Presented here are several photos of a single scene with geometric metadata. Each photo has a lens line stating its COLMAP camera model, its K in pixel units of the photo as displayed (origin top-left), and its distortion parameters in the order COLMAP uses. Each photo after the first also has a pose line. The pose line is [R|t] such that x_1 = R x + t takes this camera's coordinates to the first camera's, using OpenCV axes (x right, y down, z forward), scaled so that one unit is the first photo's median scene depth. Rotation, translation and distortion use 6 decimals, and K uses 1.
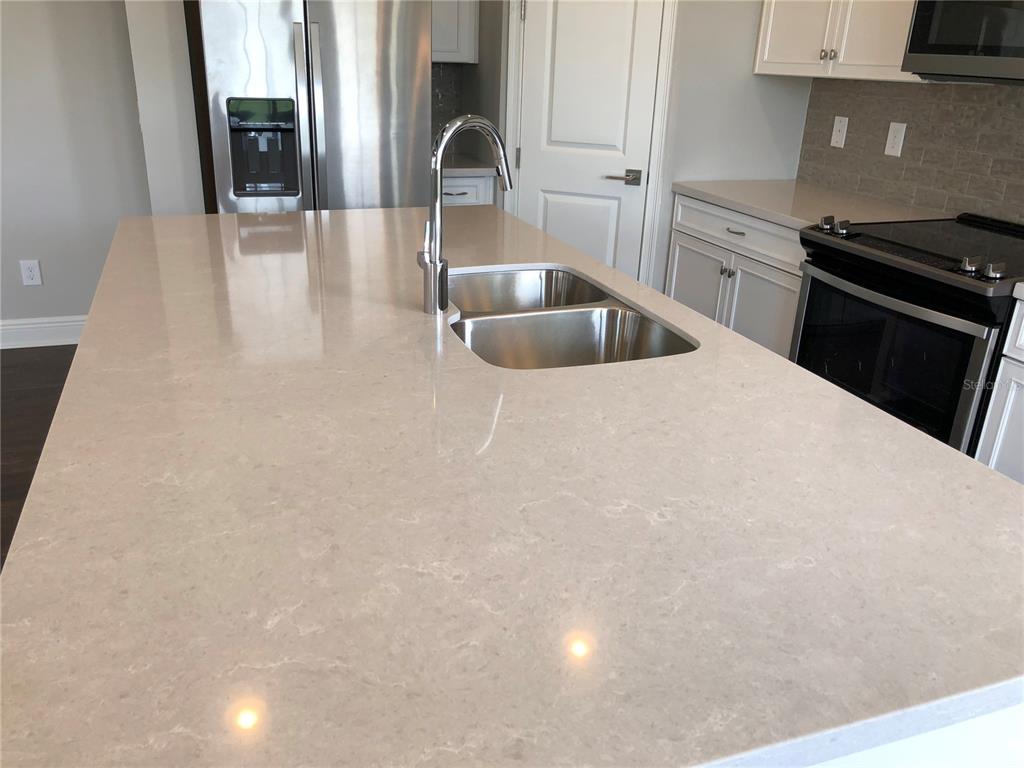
lens RADIAL K [[826.4, 0, 510.2], [0, 826.4, 378.7], [0, 0, 1]] dist [0.010075, 0.025187]
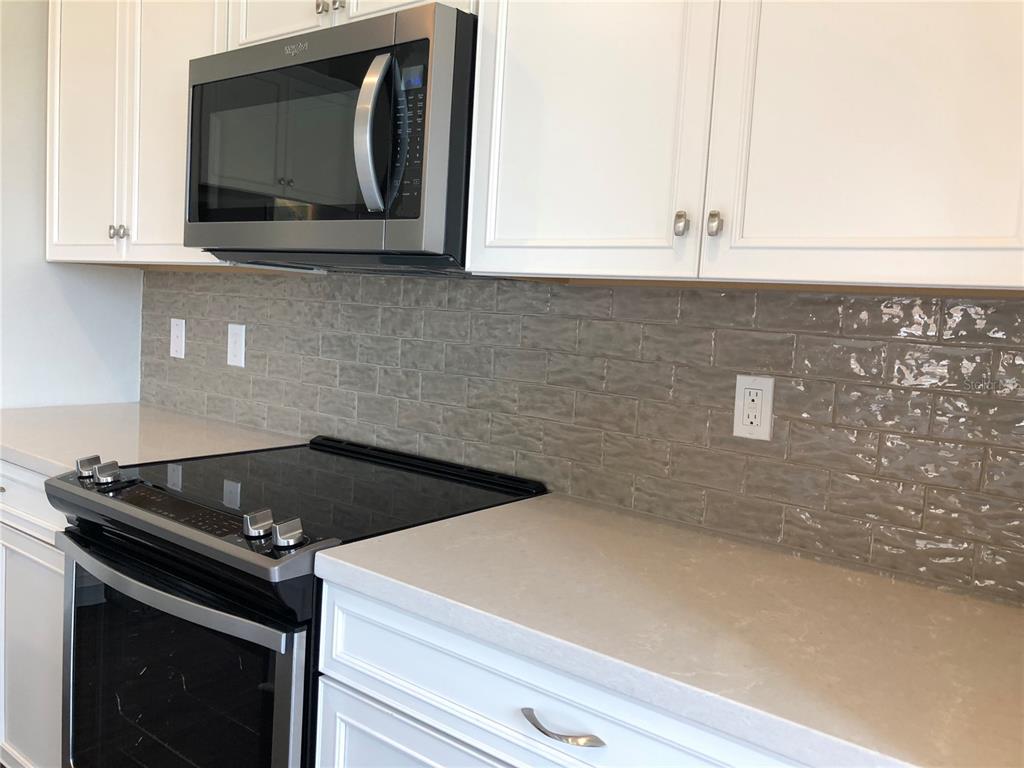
lens RADIAL K [[826.4, 0, 514.9], [0, 826.4, 384.2], [0, 0, 1]] dist [0.010075, 0.025187]
pose [[0.839895, -0.033052, 0.541741, 0.274134], [0.171401, 0.963217, -0.206966, -0.056146], [-0.514974, 0.266684, 0.814666, 0.272175]]
